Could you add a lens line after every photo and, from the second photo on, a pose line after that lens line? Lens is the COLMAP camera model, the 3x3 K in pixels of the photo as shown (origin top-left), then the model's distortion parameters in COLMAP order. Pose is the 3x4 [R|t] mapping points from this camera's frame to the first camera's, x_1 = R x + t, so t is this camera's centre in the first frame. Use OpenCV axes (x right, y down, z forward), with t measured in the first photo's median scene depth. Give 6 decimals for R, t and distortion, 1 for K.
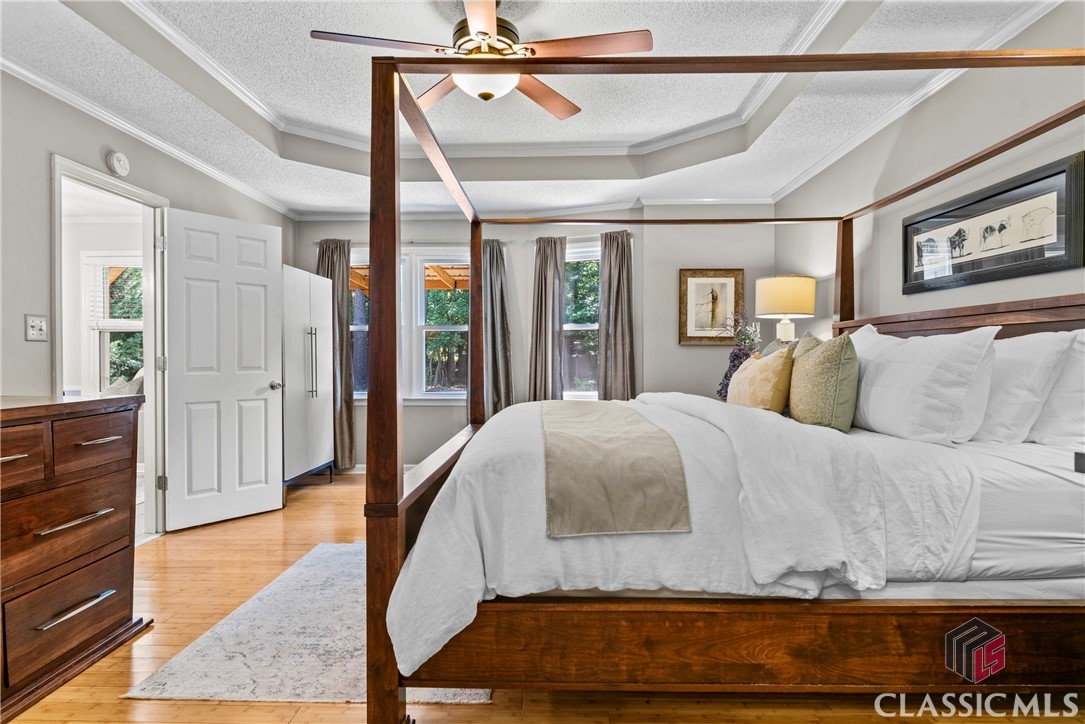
lens RADIAL K [[623.0, 0, 519.9], [0, 623.0, 380.1], [0, 0, 1]] dist [-0.010015, 0.003609]
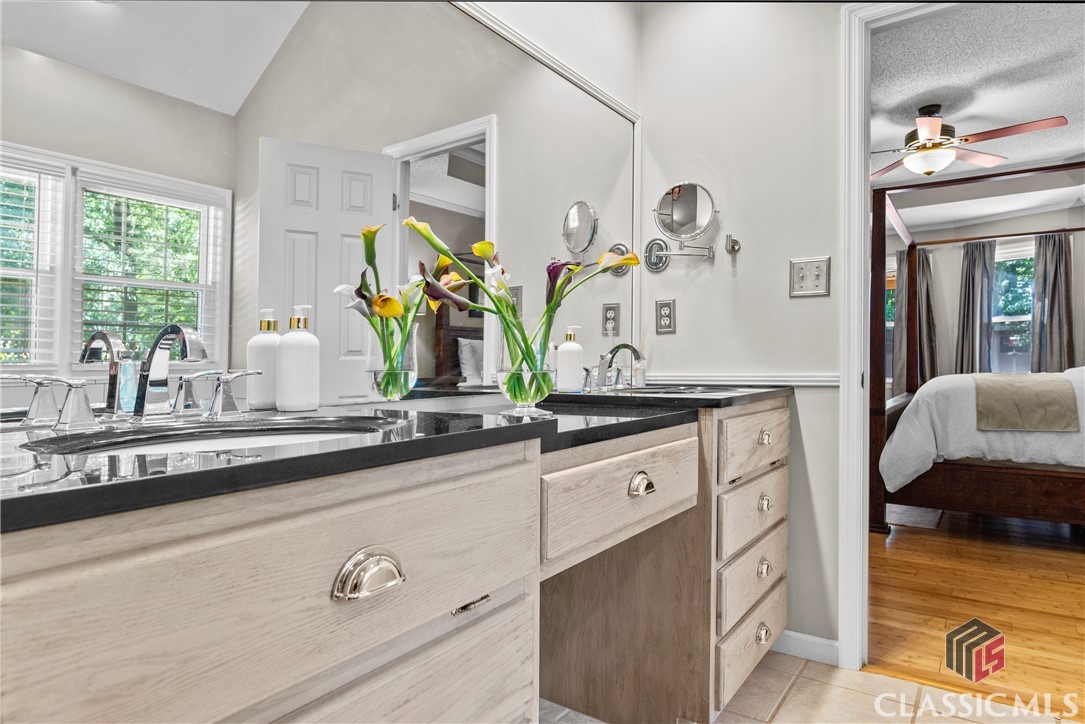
lens RADIAL K [[602.4, 0, 529.4], [0, 602.4, 376.3], [0, 0, 1]] dist [-0.007521, 0.002556]
pose [[0.830711, 0.006861, -0.556662, -0.069957], [-0.012108, 0.999910, -0.005745, 0.114367], [0.556572, 0.011513, 0.830719, -1.232518]]
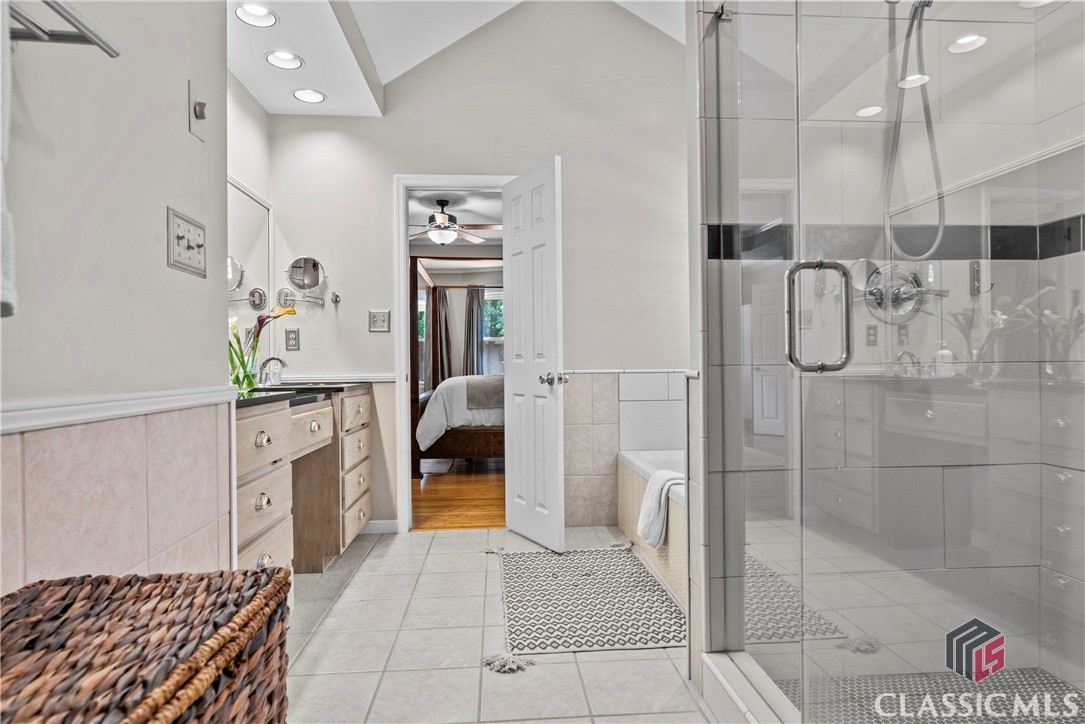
lens RADIAL K [[623.0, 0, 540.0], [0, 623.0, 370.8], [0, 0, 1]] dist [-0.010015, 0.003609]
pose [[0.991163, -0.008330, 0.132391, -0.006886], [0.011856, 0.999595, -0.025868, 0.143276], [-0.132122, 0.027209, 0.990860, -2.139745]]
